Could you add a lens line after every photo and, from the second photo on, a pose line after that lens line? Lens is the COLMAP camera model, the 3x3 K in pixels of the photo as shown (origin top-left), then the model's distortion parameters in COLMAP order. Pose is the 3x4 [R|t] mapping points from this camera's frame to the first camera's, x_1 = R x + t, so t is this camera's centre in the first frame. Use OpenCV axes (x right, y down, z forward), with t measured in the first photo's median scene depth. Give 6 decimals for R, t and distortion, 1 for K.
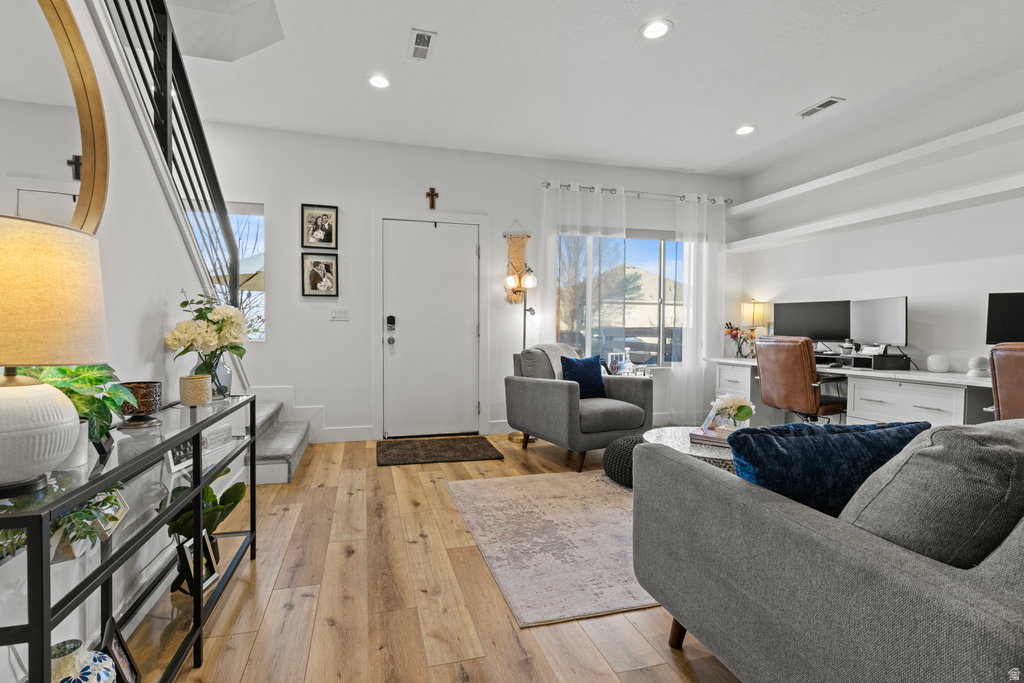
lens RADIAL K [[459.4, 0, 475.7], [0, 459.4, 338.1], [0, 0, 1]] dist [0.003566, -0.000466]
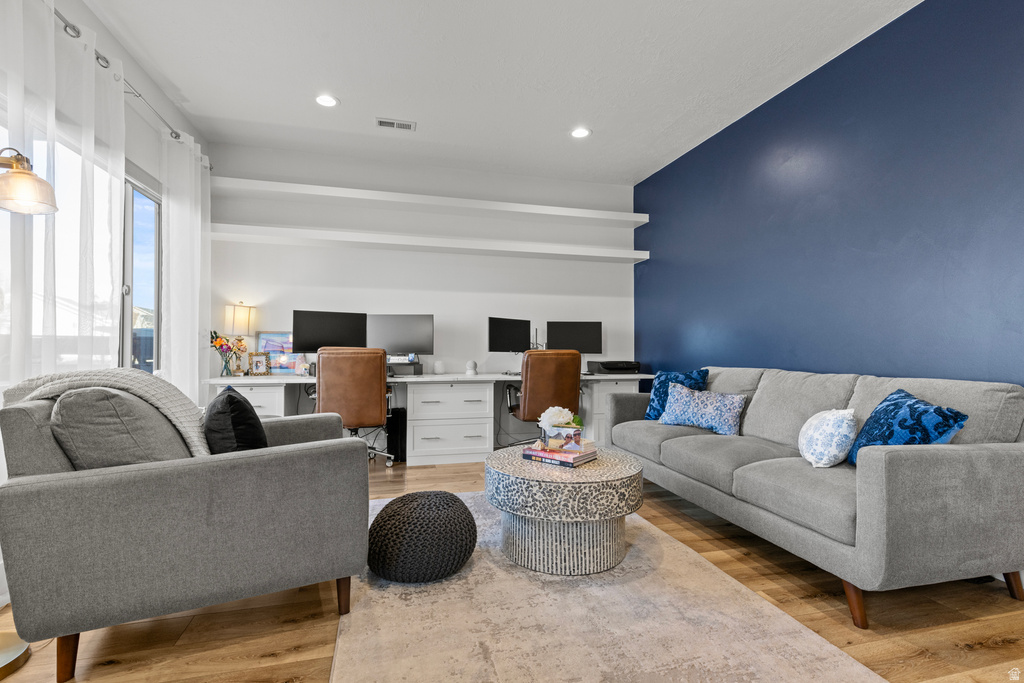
lens RADIAL K [[459.4, 0, 504.3], [0, 459.4, 343.1], [0, 0, 1]] dist [0.003566, -0.000466]
pose [[-0.009484, 0.001924, 0.999953, -0.283281], [0.008793, 0.999960, -0.001841, -0.009798], [-0.999916, 0.008775, -0.009501, 0.781290]]
